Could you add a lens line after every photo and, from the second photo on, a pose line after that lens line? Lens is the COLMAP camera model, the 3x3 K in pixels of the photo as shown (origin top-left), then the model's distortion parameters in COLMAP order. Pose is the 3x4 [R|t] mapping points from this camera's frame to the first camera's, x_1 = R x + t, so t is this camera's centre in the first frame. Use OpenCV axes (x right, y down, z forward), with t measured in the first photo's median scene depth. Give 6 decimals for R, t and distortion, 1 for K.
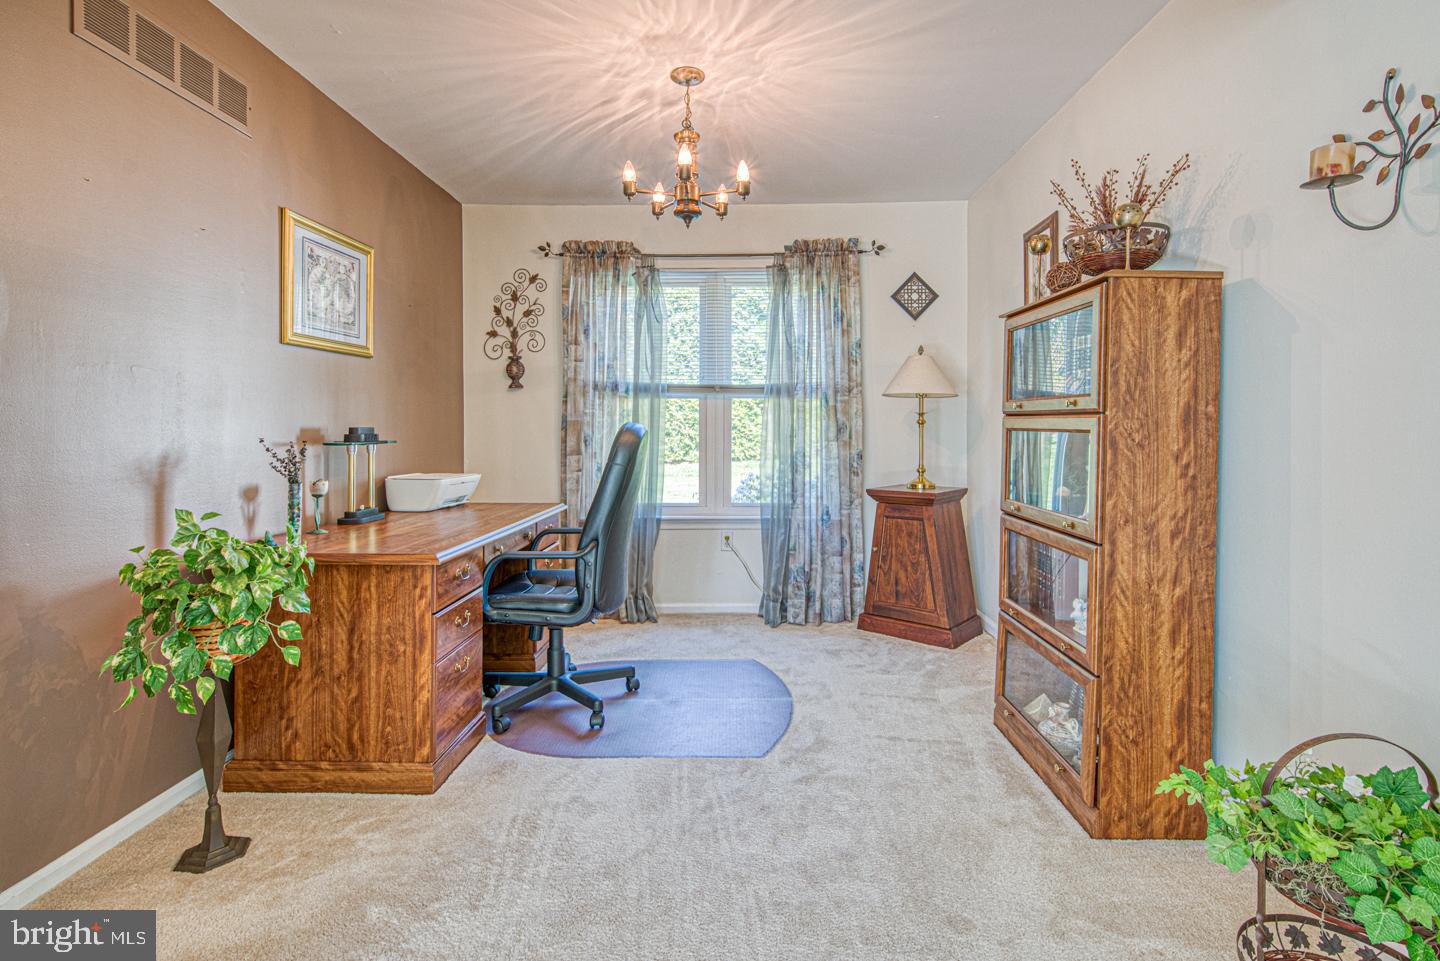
lens RADIAL K [[696.0, 0, 734.0], [0, 696.0, 427.3], [0, 0, 1]] dist [0.003279, -0.000002]
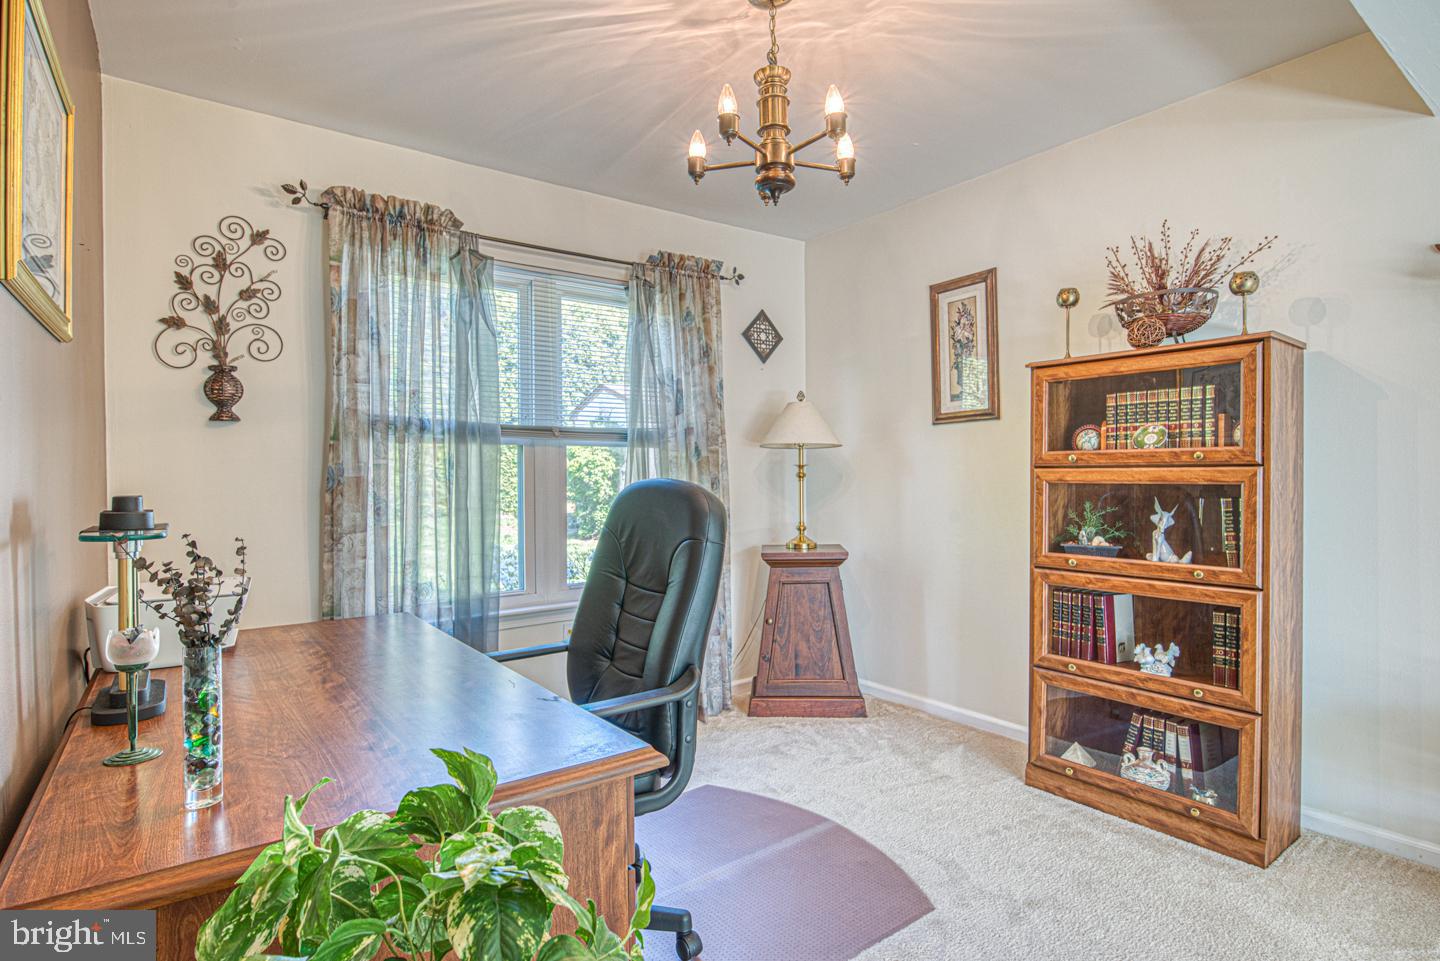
lens RADIAL K [[725.2, 0, 720.0], [0, 725.2, 480.5], [0, 0, 1]] dist [-0.006472, -0.000722]
pose [[0.797532, -0.011125, 0.603174, -0.358715], [0.011428, 0.999929, 0.003333, -0.004662], [-0.603168, 0.004235, 0.797603, 0.284911]]
